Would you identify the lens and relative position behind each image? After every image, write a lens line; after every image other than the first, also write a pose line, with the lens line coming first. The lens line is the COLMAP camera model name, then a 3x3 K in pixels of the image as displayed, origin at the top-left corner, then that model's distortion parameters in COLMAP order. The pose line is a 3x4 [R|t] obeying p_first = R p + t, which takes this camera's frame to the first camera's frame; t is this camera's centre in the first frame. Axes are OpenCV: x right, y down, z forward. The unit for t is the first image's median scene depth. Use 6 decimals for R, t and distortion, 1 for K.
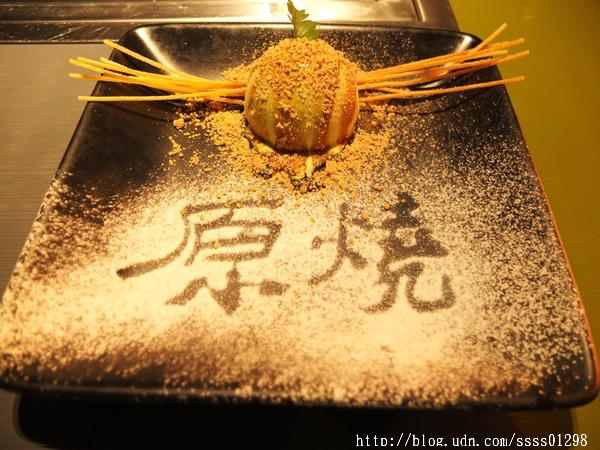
lens RADIAL K [[483.9, 0, 320.8], [0, 483.9, 201.2], [0, 0, 1]] dist [-0.055306, 0.014545]
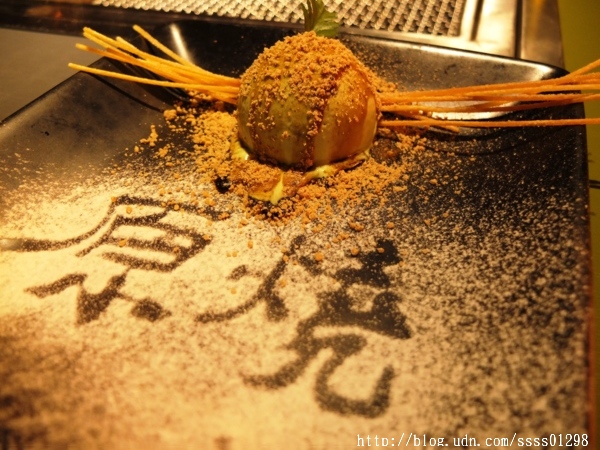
lens RADIAL K [[483.9, 0, 320.8], [0, 483.9, 201.2], [0, 0, 1]] dist [-0.055306, 0.014545]
pose [[0.926842, 0.189850, -0.323914, 0.313466], [-0.247321, 0.957827, -0.146287, 0.057117], [0.282481, 0.215696, 0.934708, 0.323676]]
